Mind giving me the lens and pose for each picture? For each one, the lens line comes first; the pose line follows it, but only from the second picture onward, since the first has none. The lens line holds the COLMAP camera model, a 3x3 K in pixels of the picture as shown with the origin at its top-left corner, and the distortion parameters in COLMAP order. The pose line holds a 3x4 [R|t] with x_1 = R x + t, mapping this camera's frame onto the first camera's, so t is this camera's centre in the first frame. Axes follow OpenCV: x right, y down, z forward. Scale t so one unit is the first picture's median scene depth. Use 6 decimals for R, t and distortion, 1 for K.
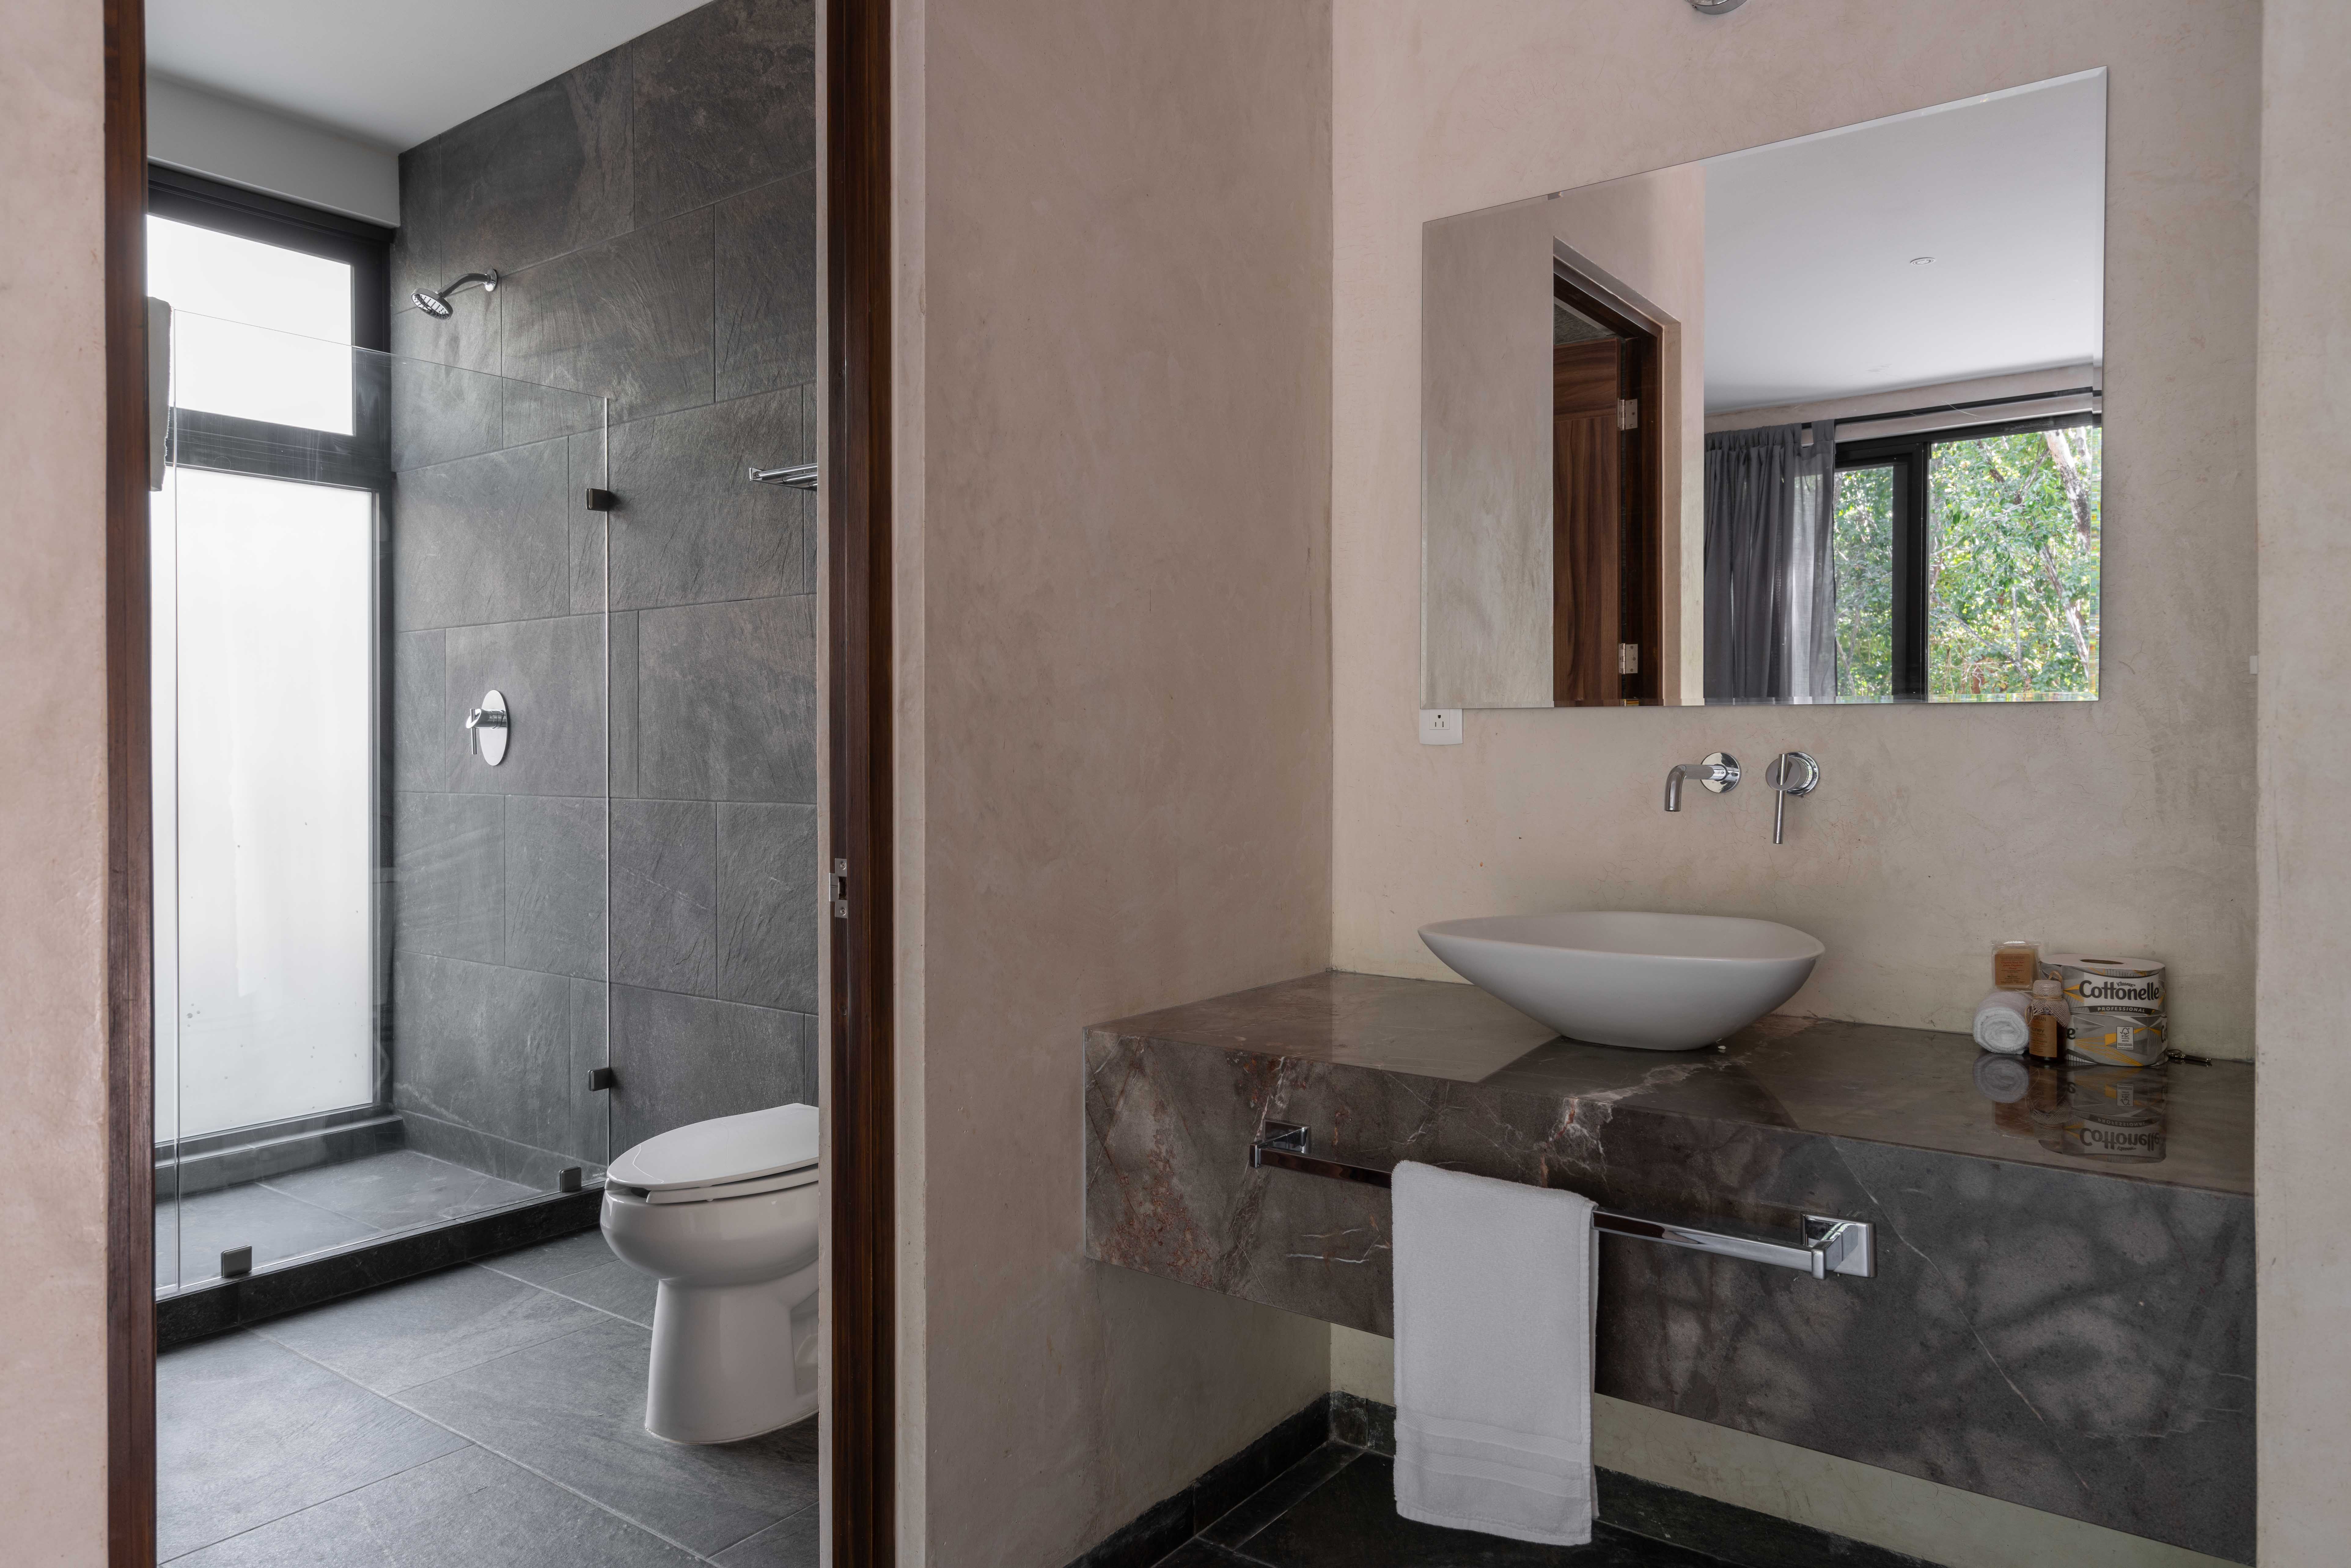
lens RADIAL K [[1506.8, 0, 1175.5], [0, 1506.8, 784.0], [0, 0, 1]] dist [0.000674, 0.000040]
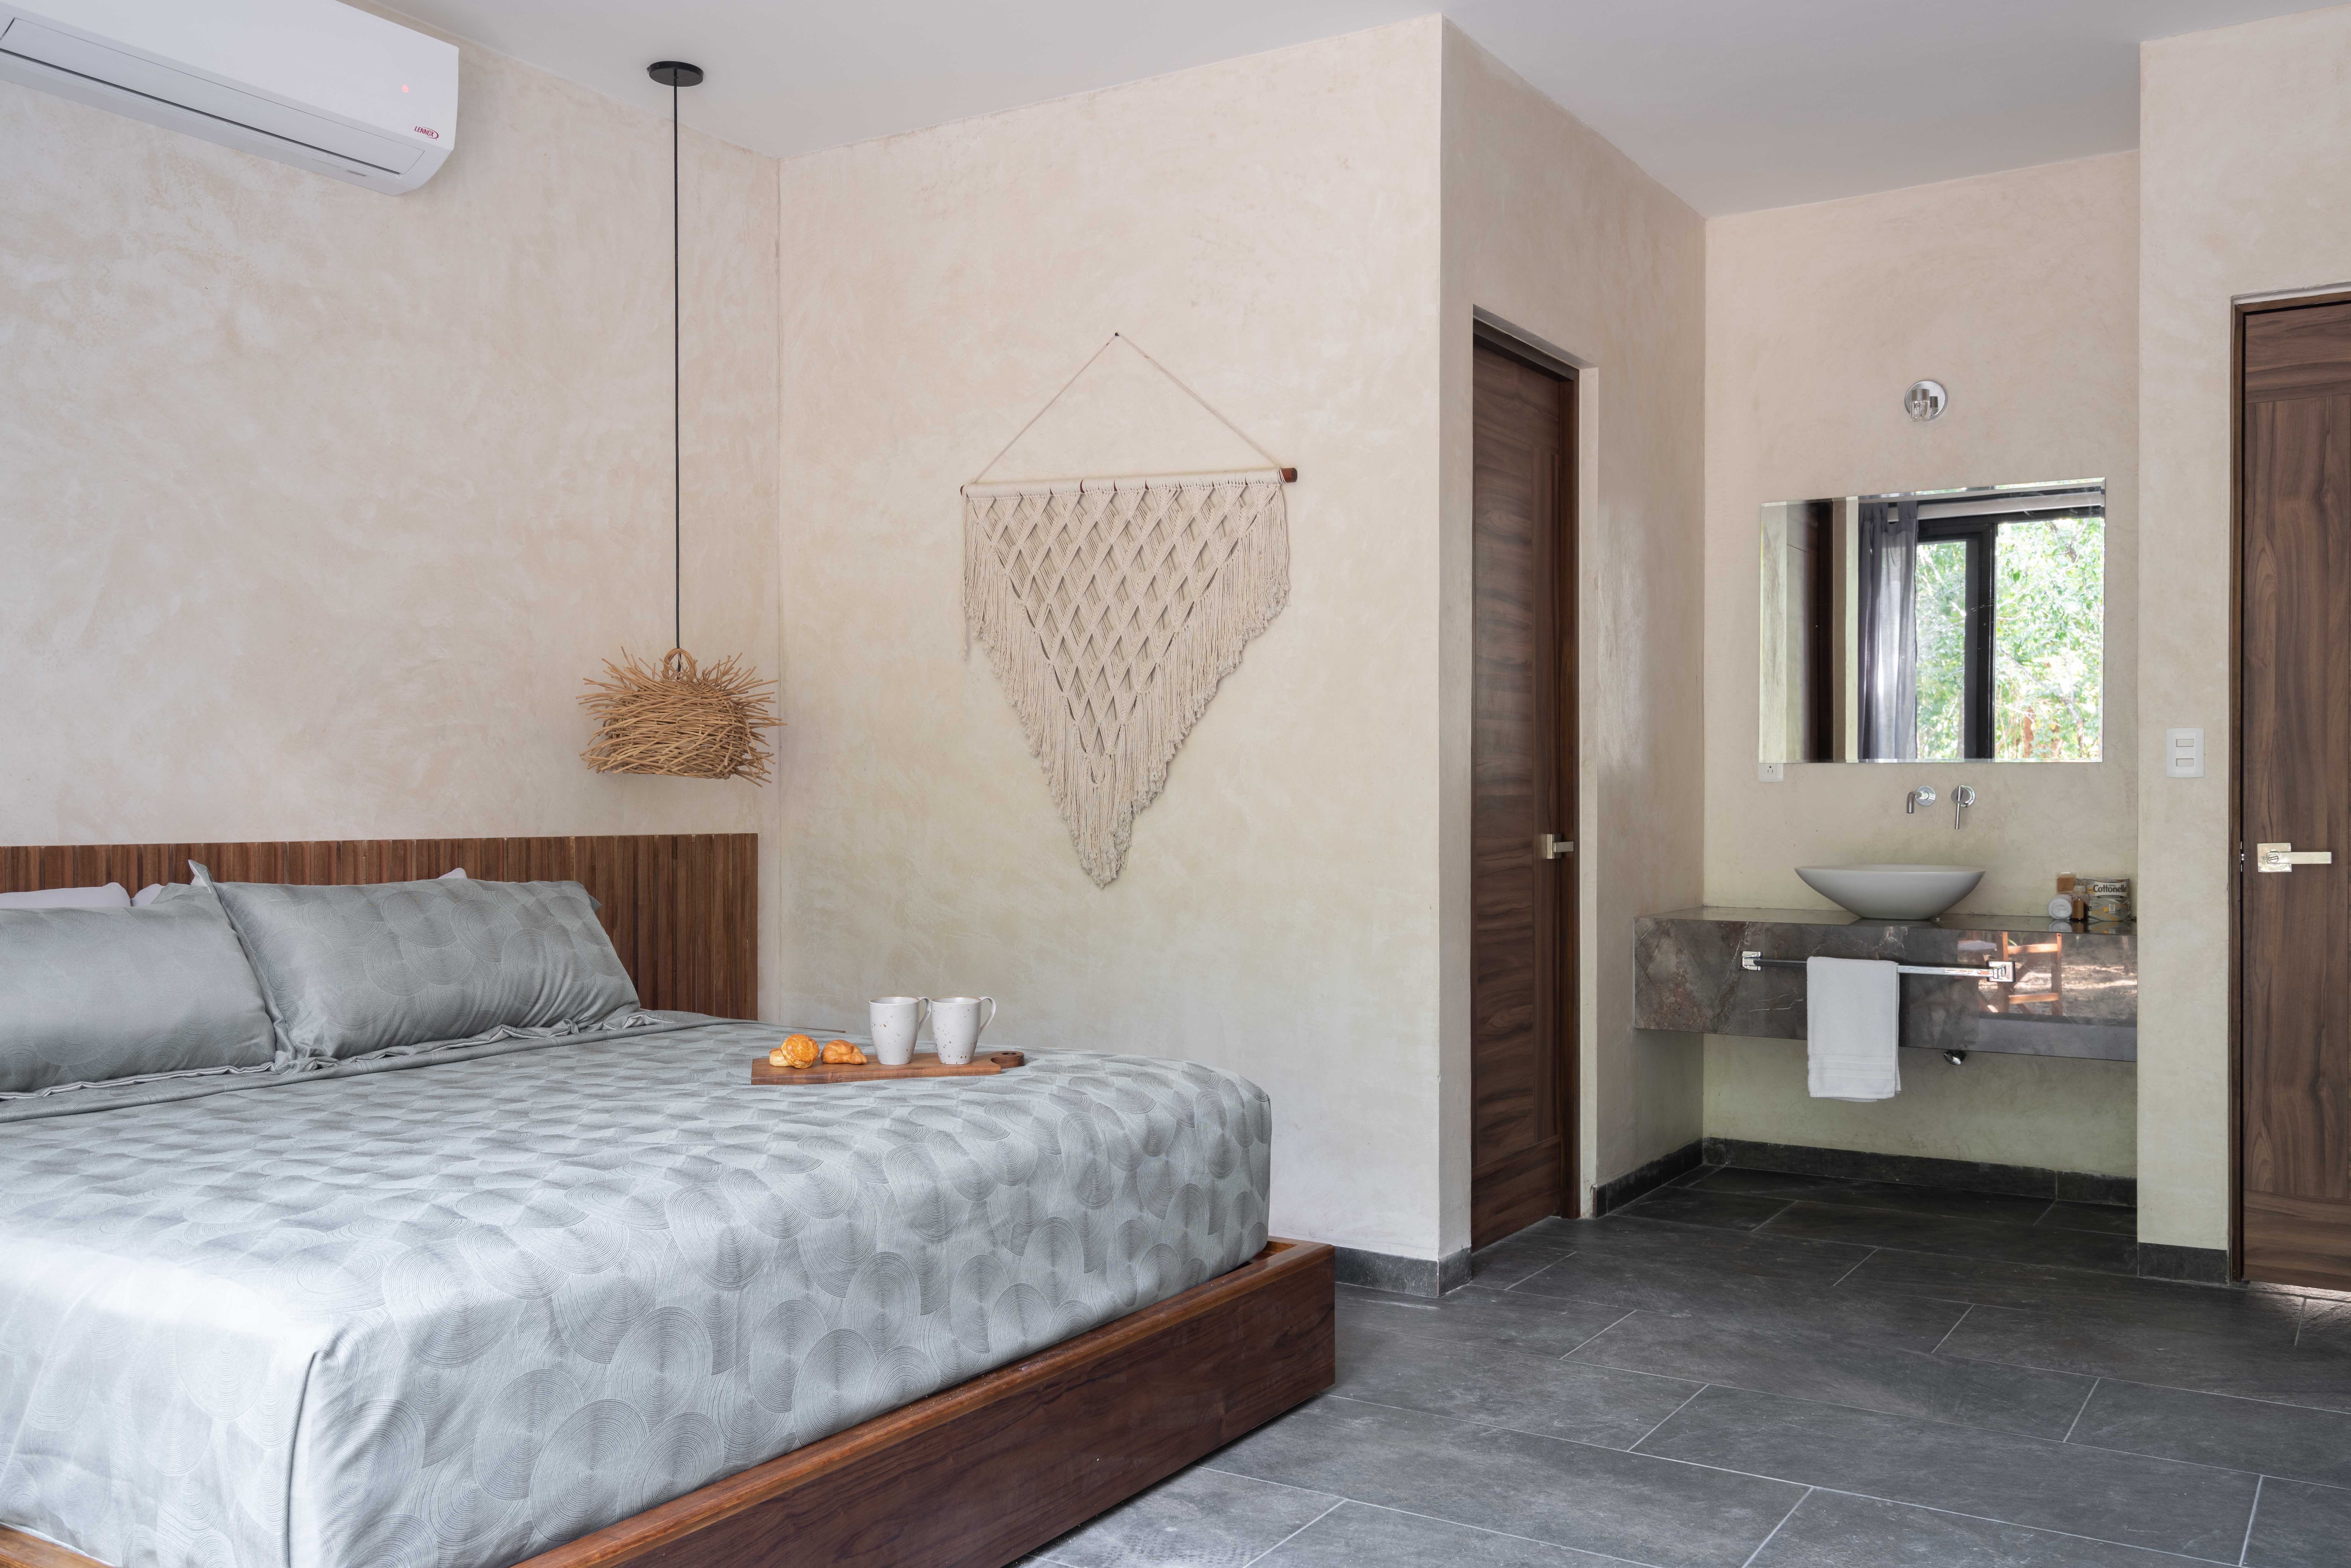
lens RADIAL K [[1964.4, 0, 1169.1], [0, 1964.4, 827.4], [0, 0, 1]] dist [0.030826, -0.022599]
pose [[0.996783, -0.000217, 0.080145, -0.953461], [0.000458, 0.999995, -0.002985, 0.046618], [-0.080144, 0.003013, 0.996779, -1.722435]]
